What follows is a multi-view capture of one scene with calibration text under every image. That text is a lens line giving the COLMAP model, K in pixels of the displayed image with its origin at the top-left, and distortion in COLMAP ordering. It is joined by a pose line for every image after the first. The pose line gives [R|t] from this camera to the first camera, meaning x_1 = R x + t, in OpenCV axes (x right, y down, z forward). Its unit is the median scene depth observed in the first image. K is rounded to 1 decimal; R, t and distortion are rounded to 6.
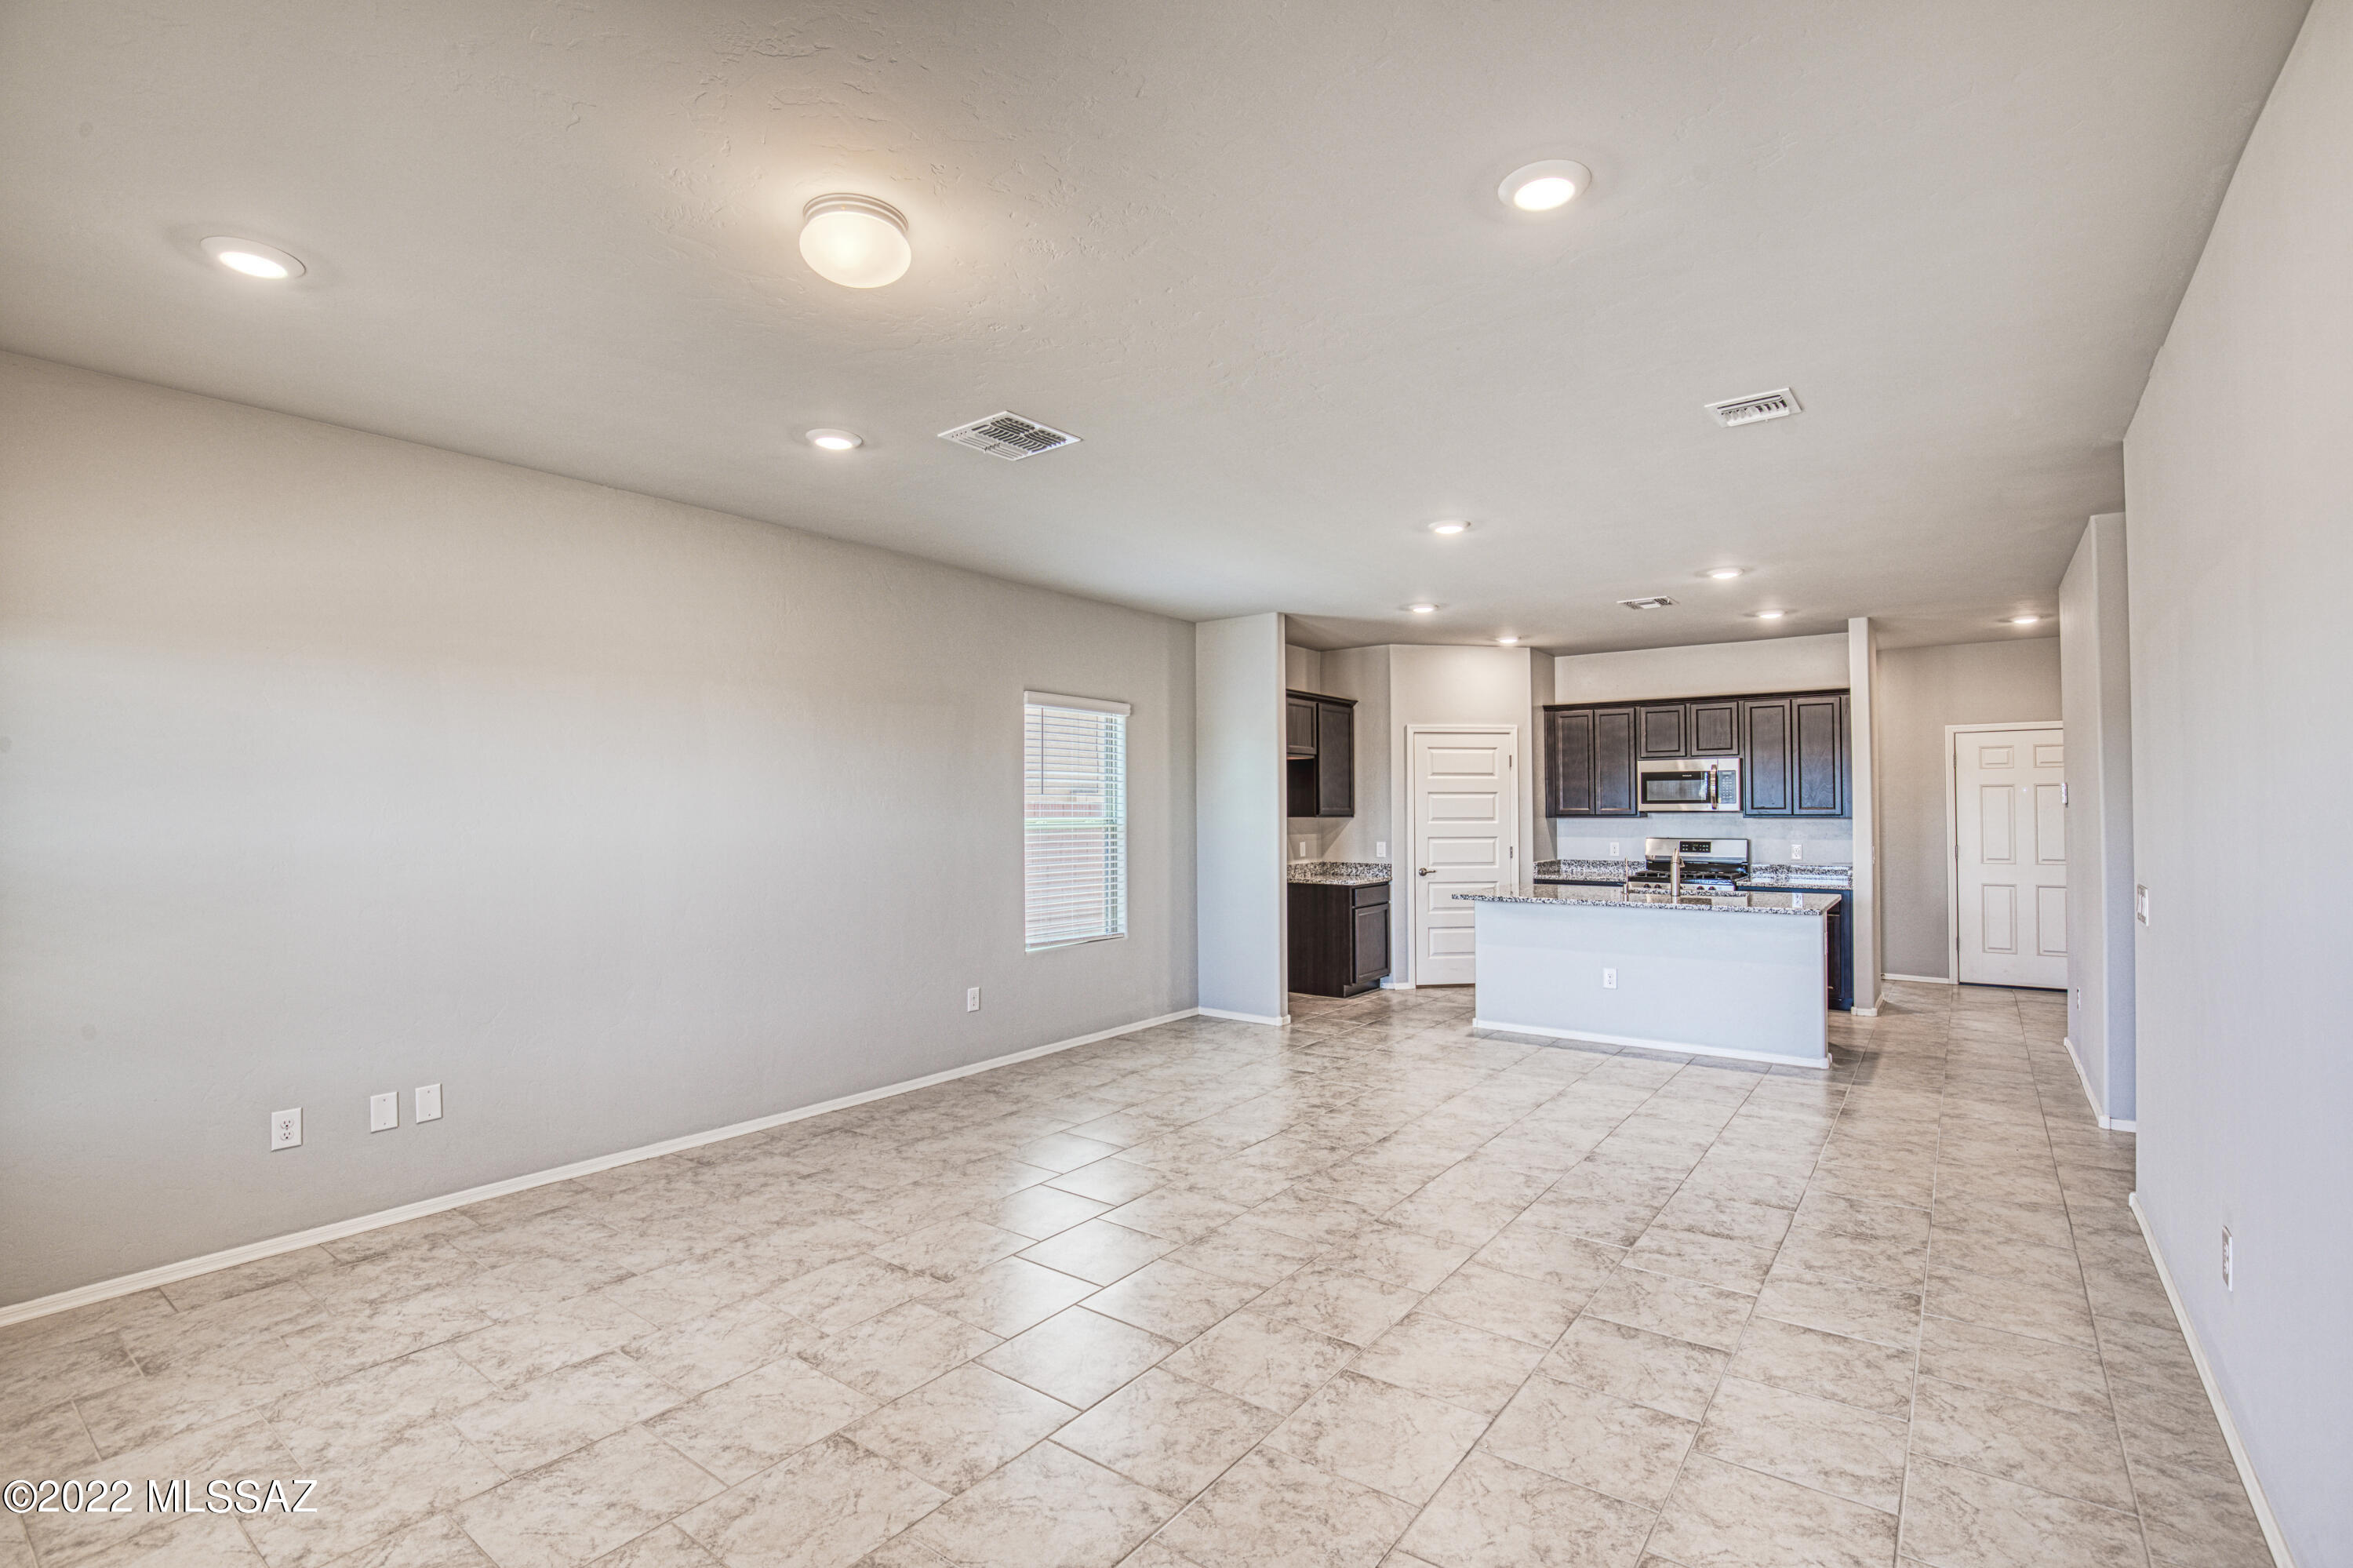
lens RADIAL K [[1072.2, 0, 1196.2], [0, 1072.2, 792.7], [0, 0, 1]] dist [-0.037727, 0.007098]
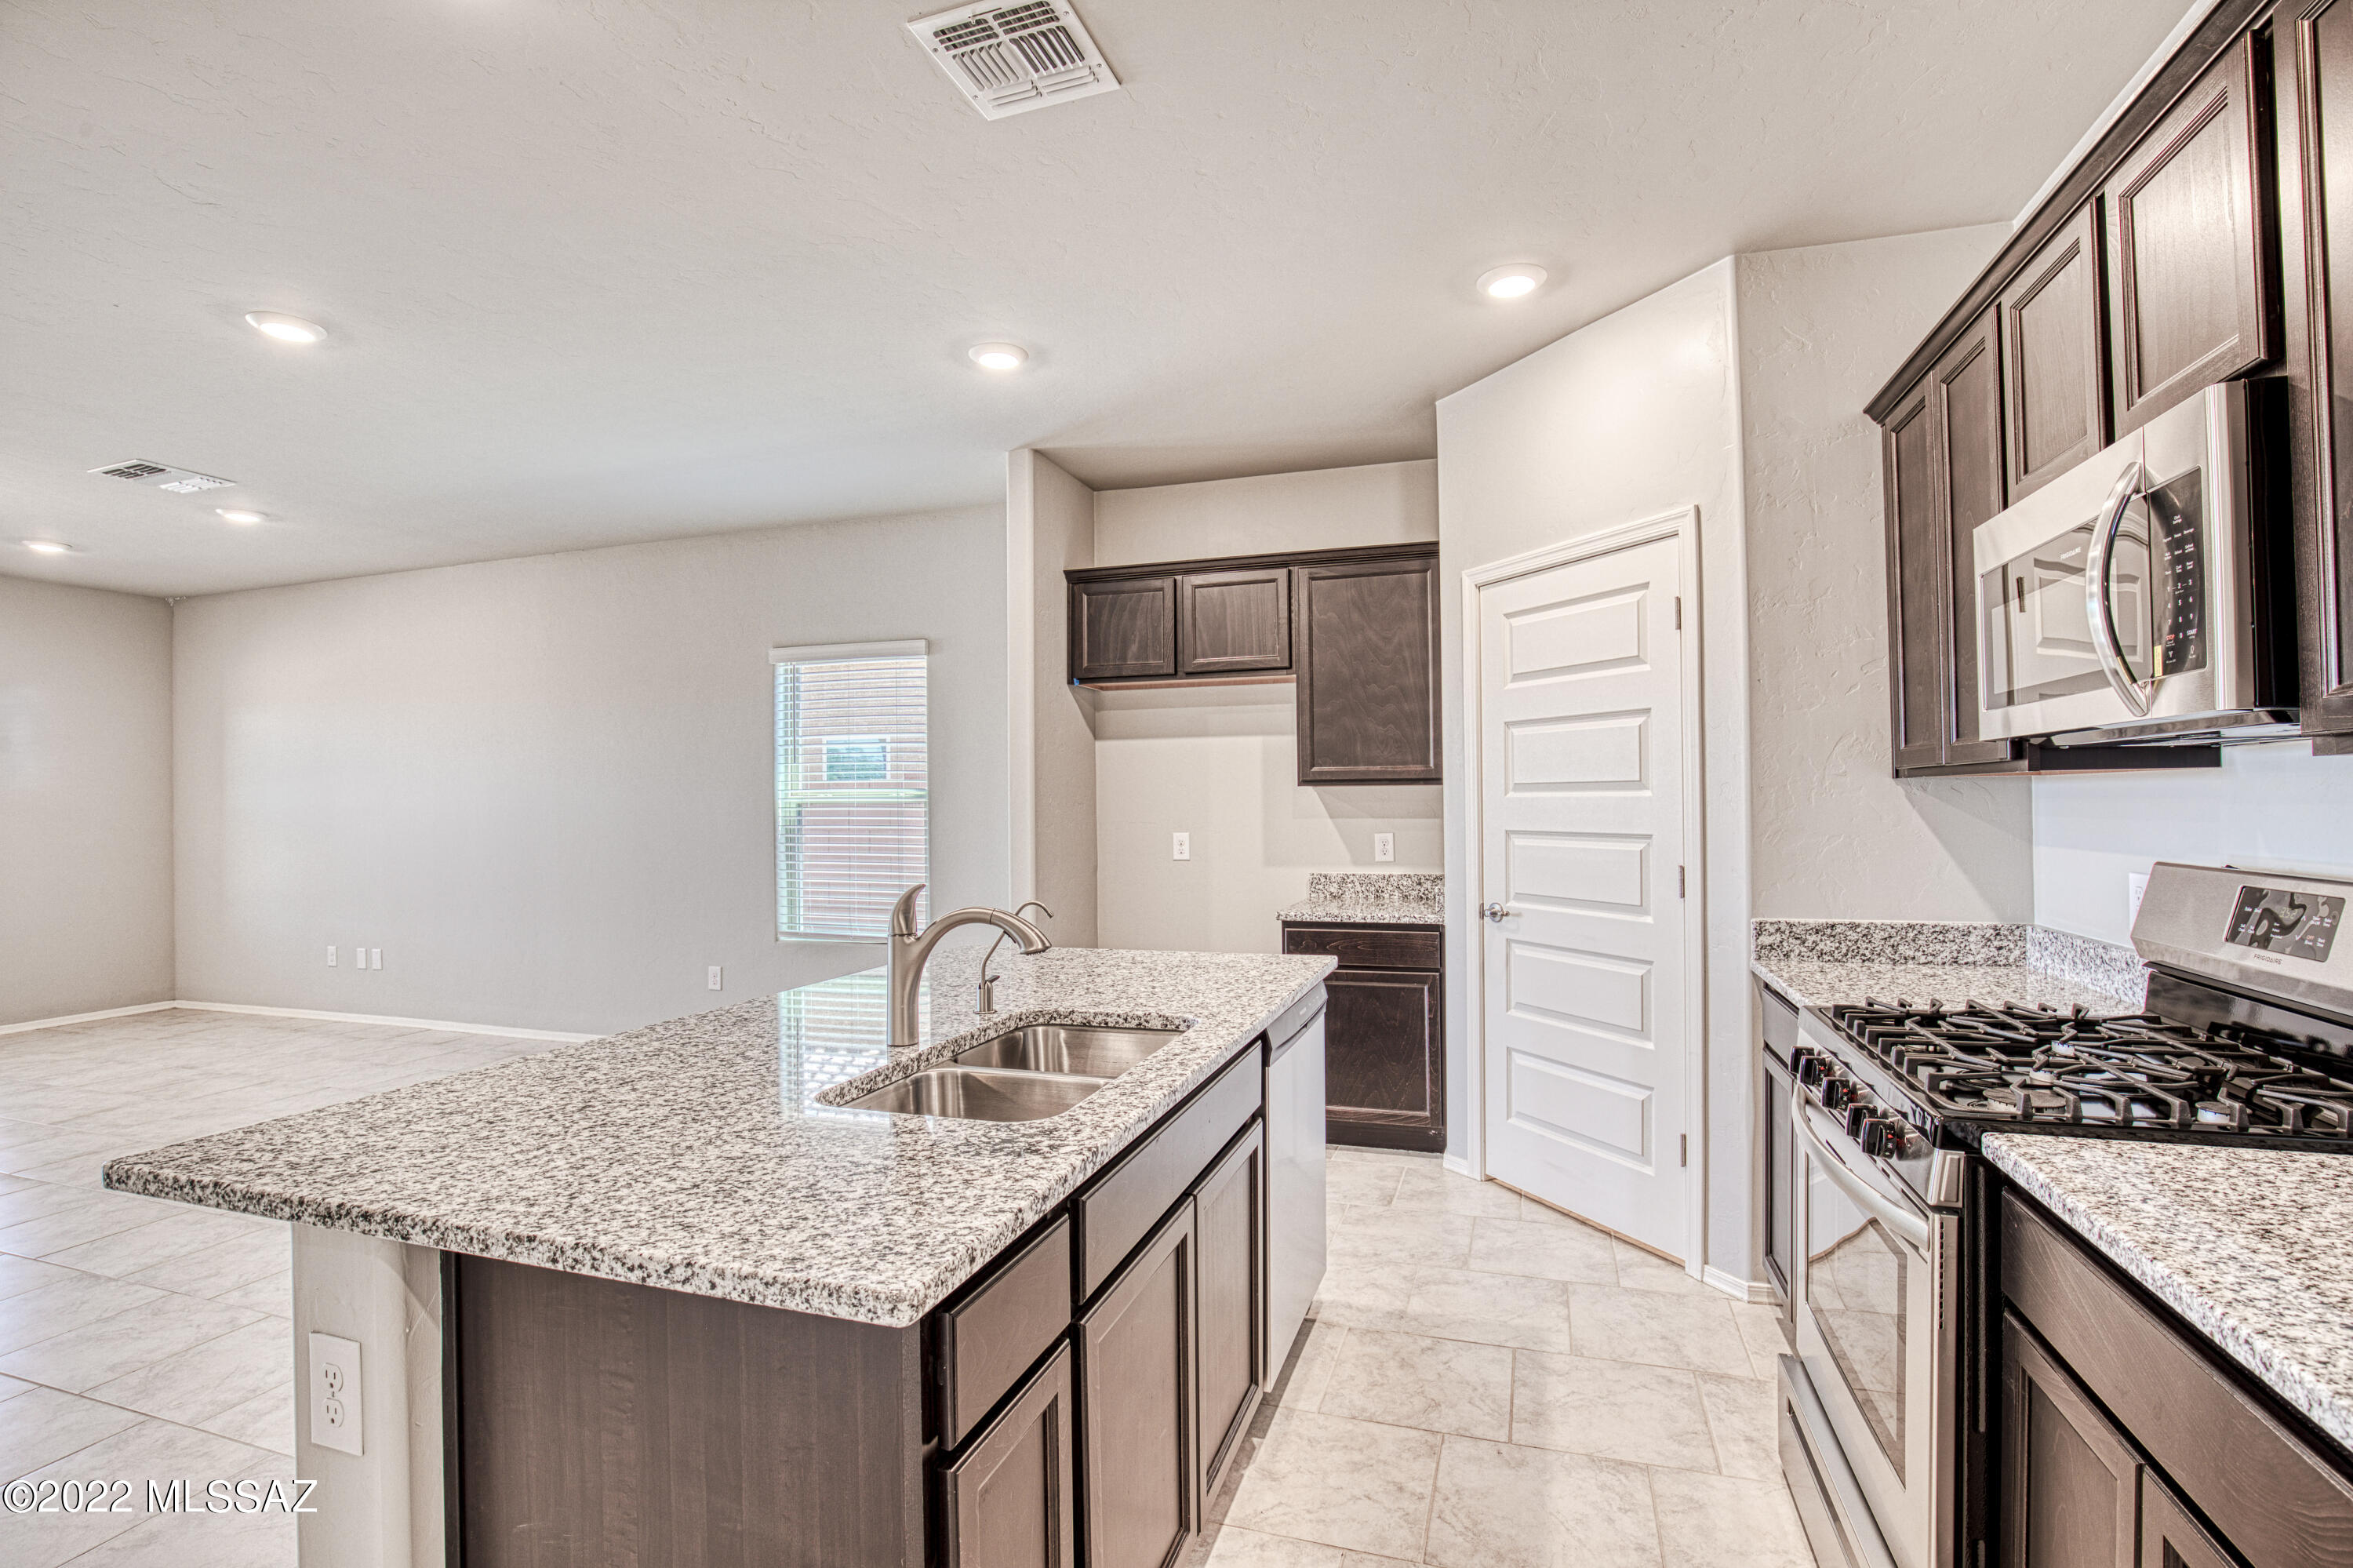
lens RADIAL K [[1072.2, 0, 1196.2], [0, 1072.2, 792.7], [0, 0, 1]] dist [-0.037727, 0.007098]
pose [[0.319849, -0.006161, -0.947449, 0.912234], [0.023537, 0.999722, 0.001444, 0.037476], [0.947176, -0.022762, 0.319905, 1.198358]]
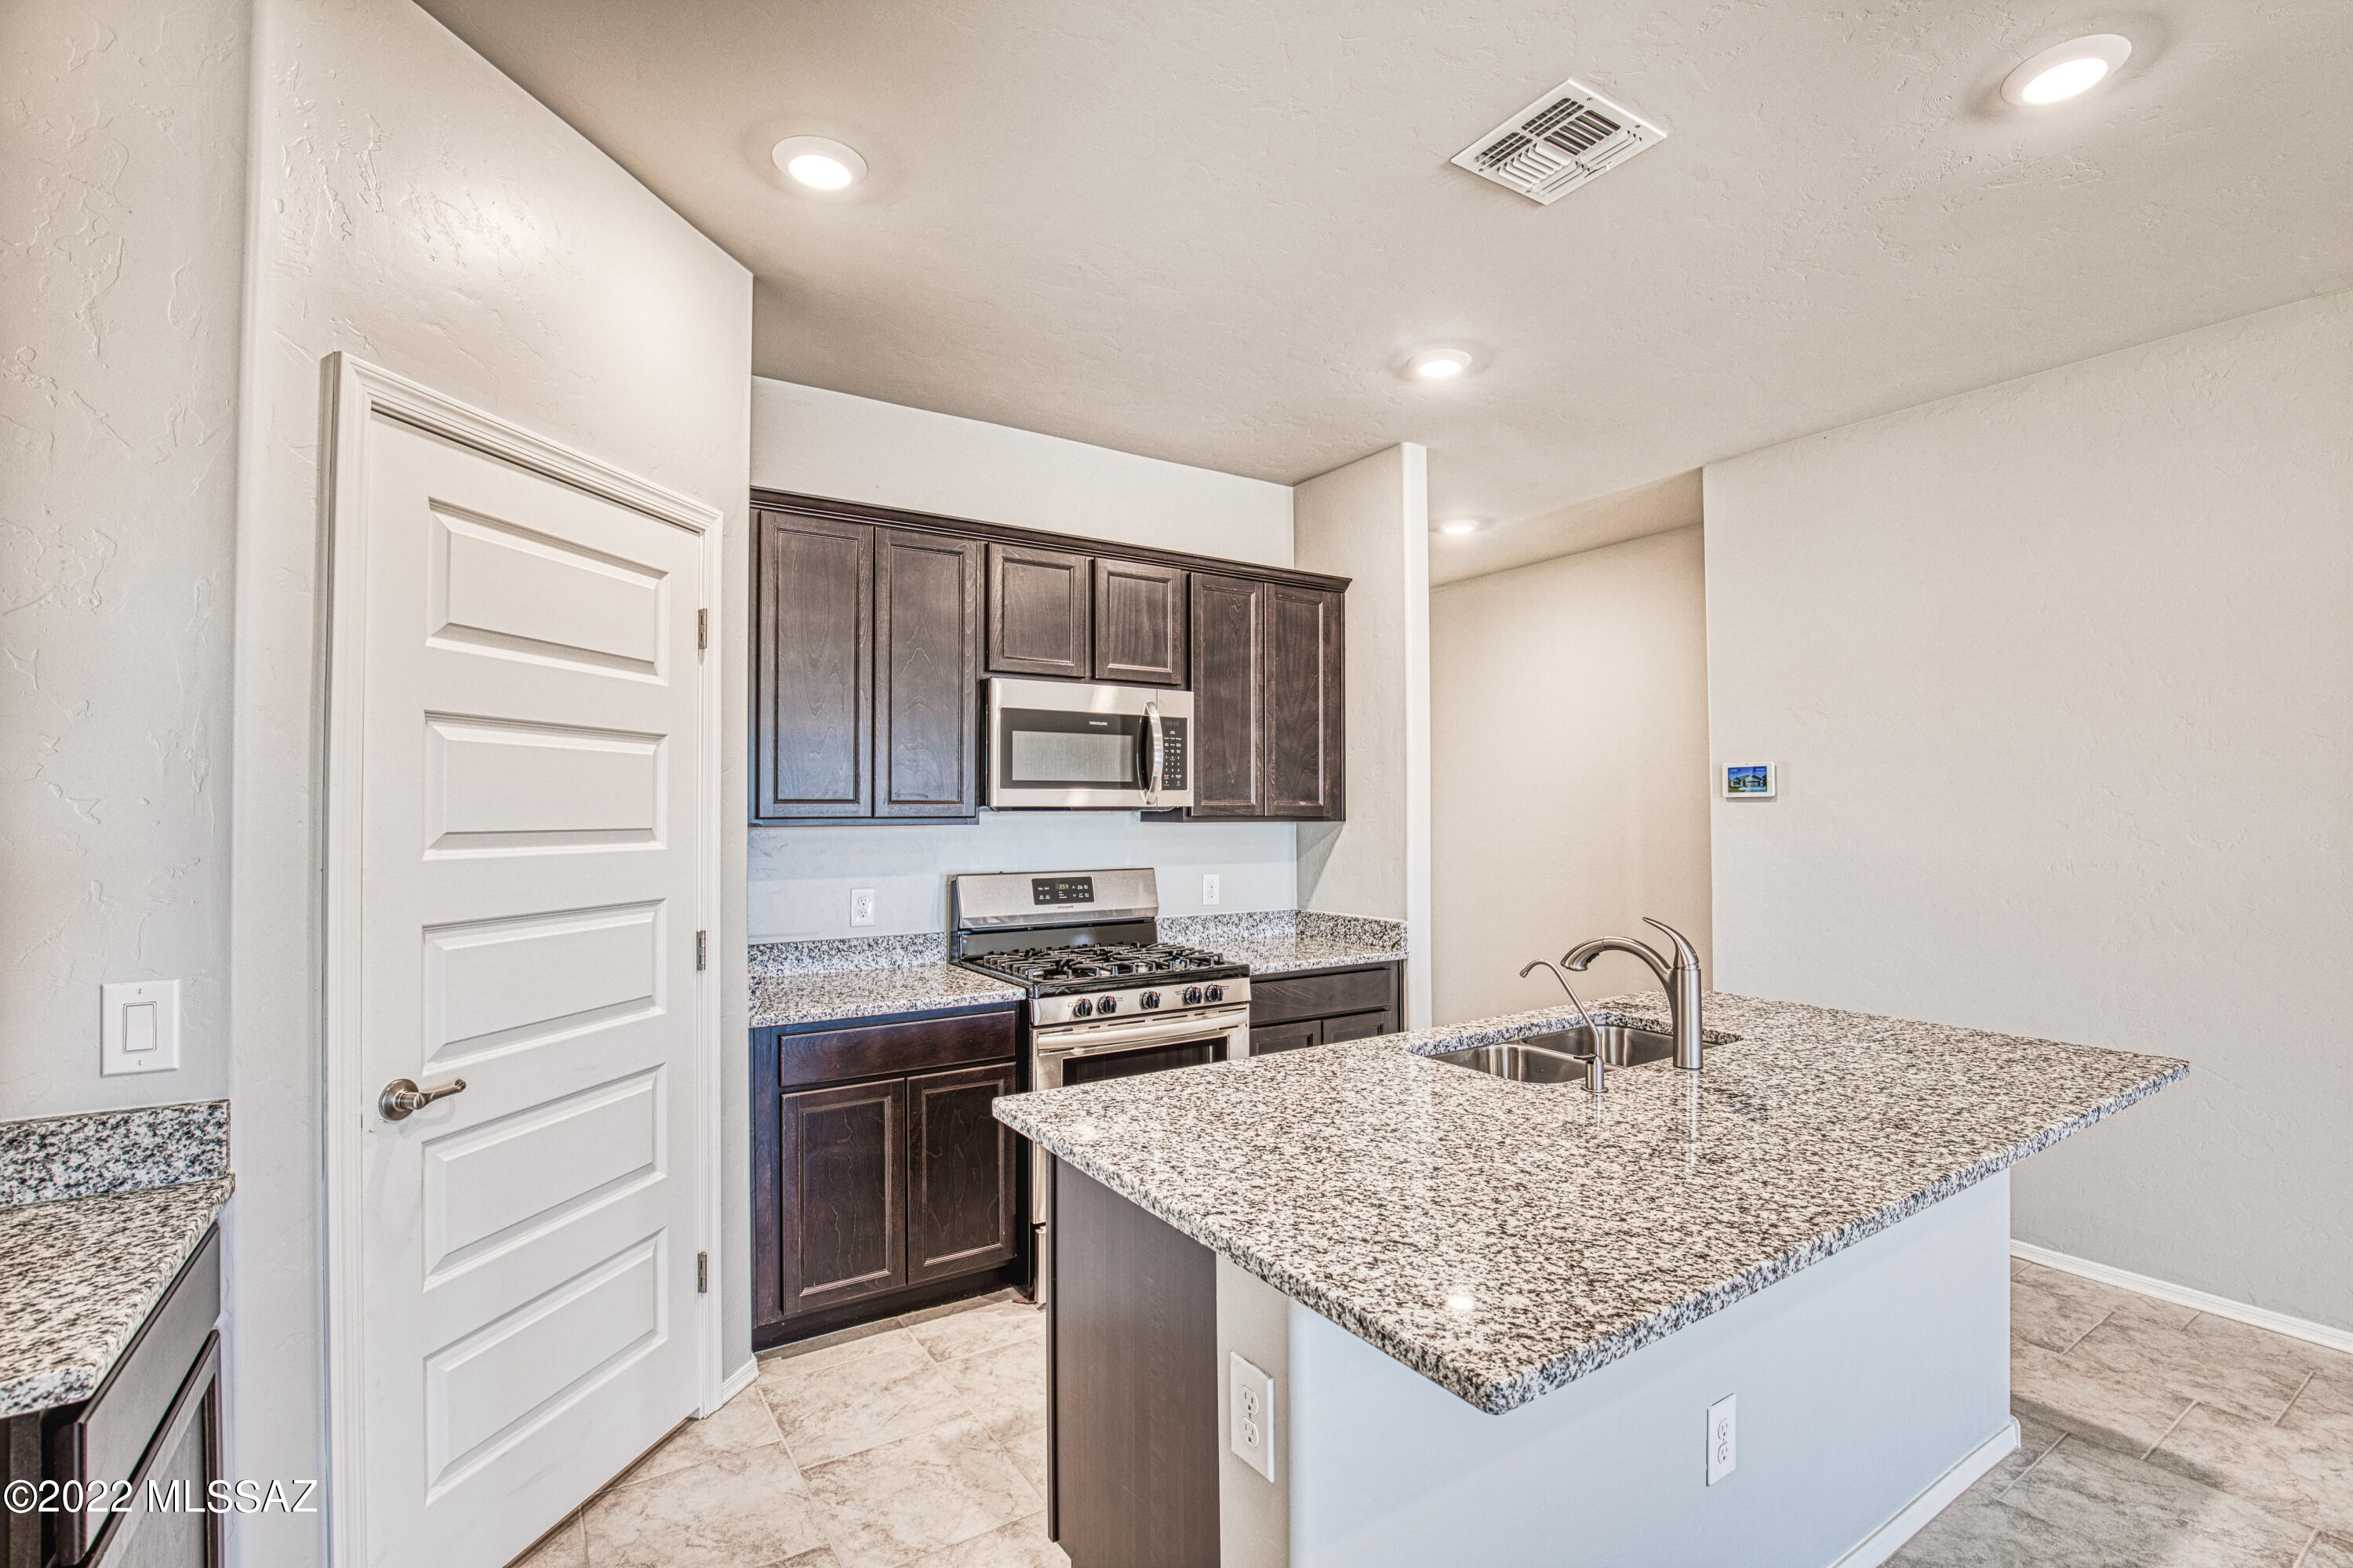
lens RADIAL K [[1072.2, 0, 1196.2], [0, 1072.2, 792.7], [0, 0, 1]] dist [-0.037727, 0.007098]
pose [[0.346306, 0.017853, 0.937952, 0.120556], [-0.016214, 0.999783, -0.013043, 0.025202], [-0.937981, -0.010691, 0.346521, 1.254042]]
